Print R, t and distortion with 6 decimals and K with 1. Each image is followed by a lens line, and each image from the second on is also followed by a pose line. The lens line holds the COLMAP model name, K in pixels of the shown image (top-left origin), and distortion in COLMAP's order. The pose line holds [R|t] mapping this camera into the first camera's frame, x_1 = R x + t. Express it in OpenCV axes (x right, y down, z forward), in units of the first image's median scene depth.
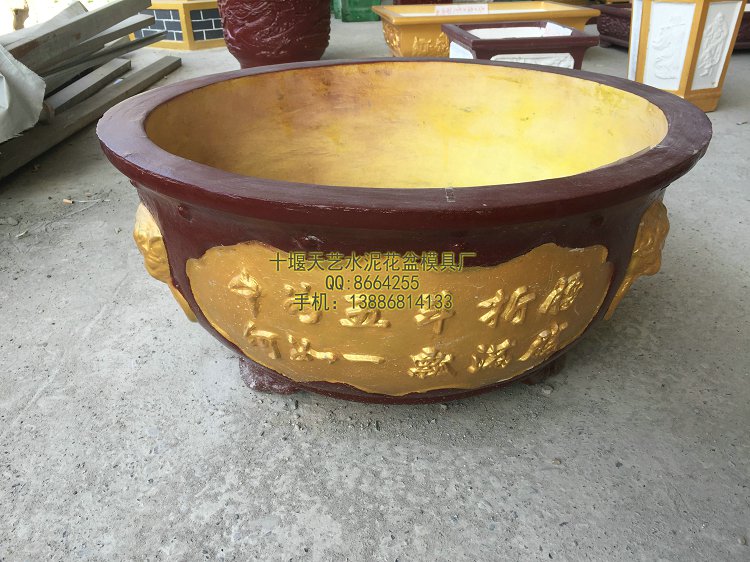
lens RADIAL K [[647.0, 0, 372.6], [0, 647.0, 277.8], [0, 0, 1]] dist [0.012733, -0.039493]
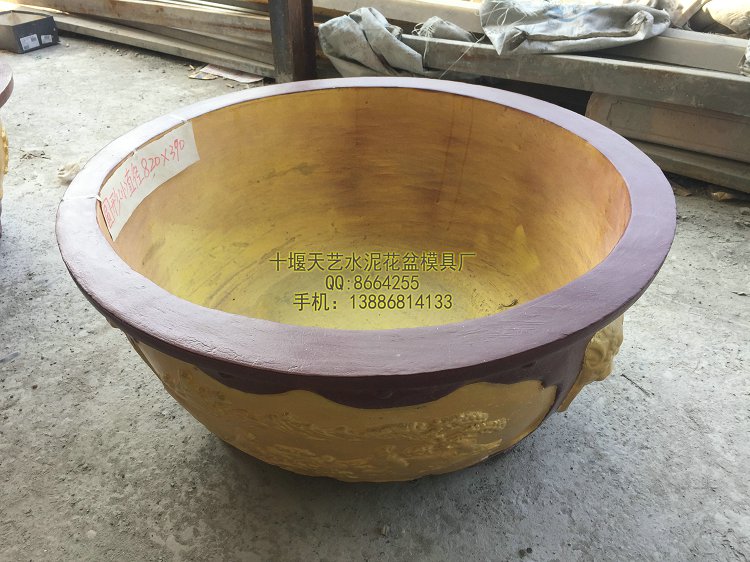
lens RADIAL K [[647.0, 0, 373.0], [0, 647.0, 281.8], [0, 0, 1]] dist [0.012733, -0.039493]
pose [[-0.609037, 0.459150, -0.646727, 0.716421], [-0.374858, 0.551949, 0.744872, -0.865946], [0.698968, 0.696085, -0.164041, 1.219142]]
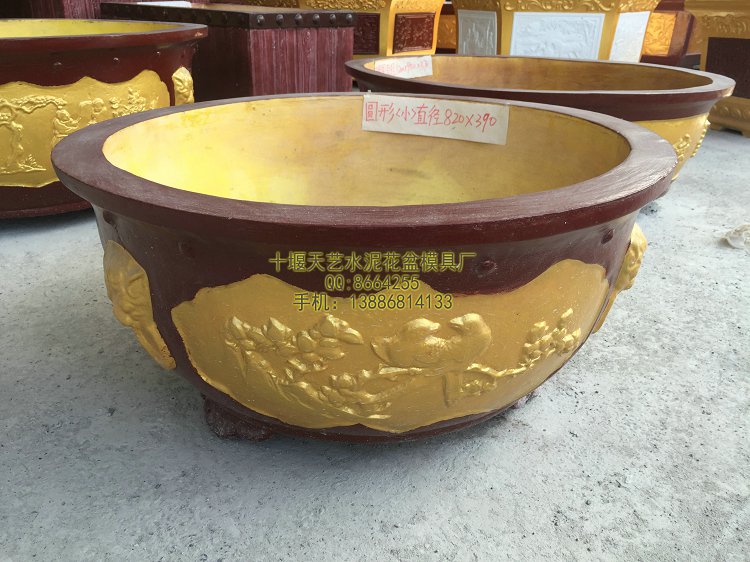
lens RADIAL K [[647.0, 0, 373.7], [0, 647.0, 282.9], [0, 0, 1]] dist [0.012733, -0.039493]
pose [[-0.646986, -0.310878, 0.696250, -0.688907], [0.364413, 0.676017, 0.640472, -0.707652], [-0.669785, 0.668099, -0.324086, 1.392978]]
